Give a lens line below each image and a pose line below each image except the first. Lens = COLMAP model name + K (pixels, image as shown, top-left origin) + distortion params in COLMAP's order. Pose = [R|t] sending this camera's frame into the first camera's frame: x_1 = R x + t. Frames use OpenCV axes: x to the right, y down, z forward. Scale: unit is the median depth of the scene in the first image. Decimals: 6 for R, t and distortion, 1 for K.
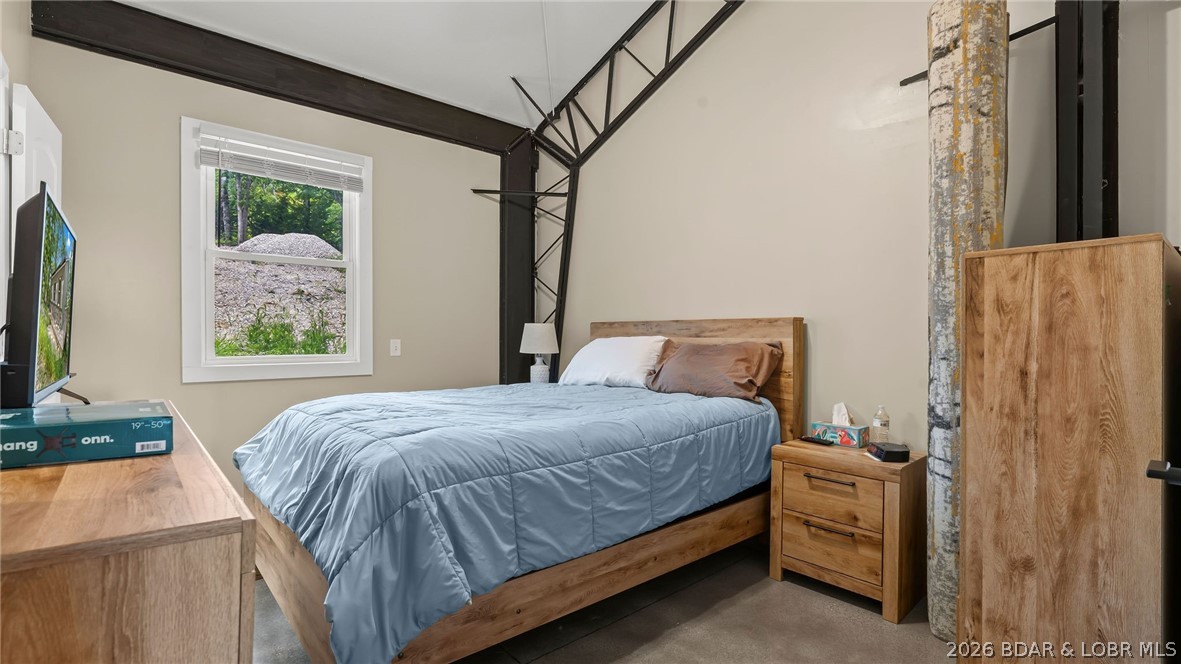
lens RADIAL K [[530.5, 0, 588.9], [0, 530.5, 333.4], [0, 0, 1]] dist [-0.012676, 0.005463]
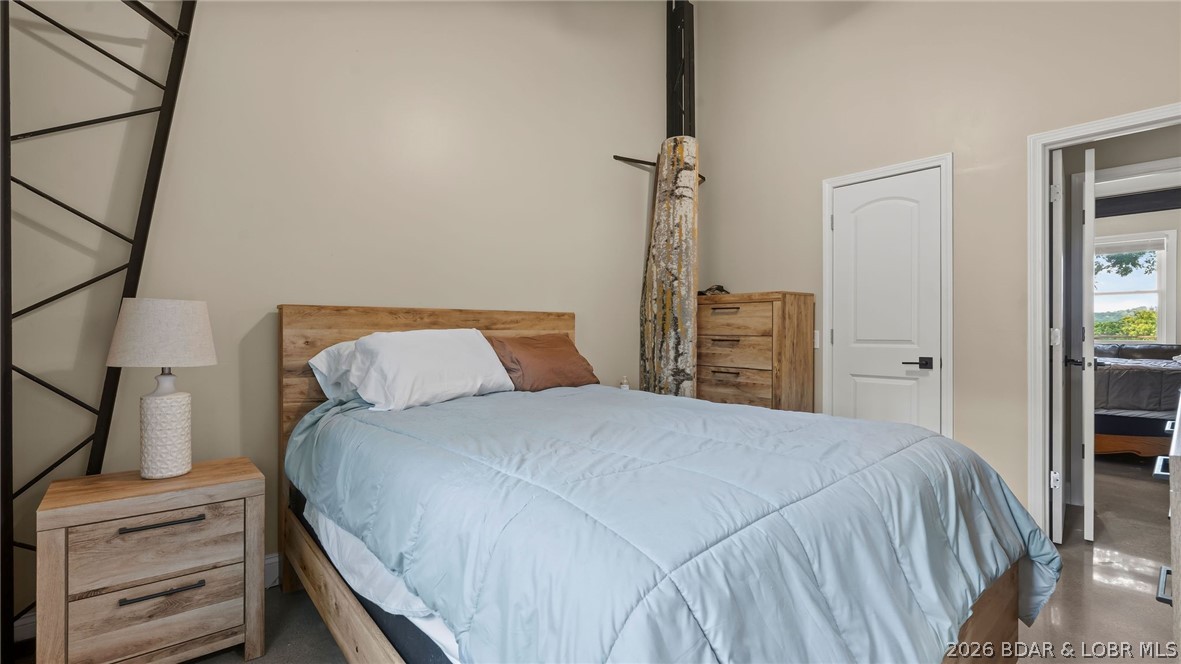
lens RADIAL K [[530.5, 0, 588.9], [0, 530.5, 333.4], [0, 0, 1]] dist [-0.012676, 0.005463]
pose [[0.024219, -0.017478, 0.999554, -0.713927], [-0.008251, 0.999810, 0.017682, -0.003986], [-0.999673, -0.008676, 0.024071, 0.828071]]
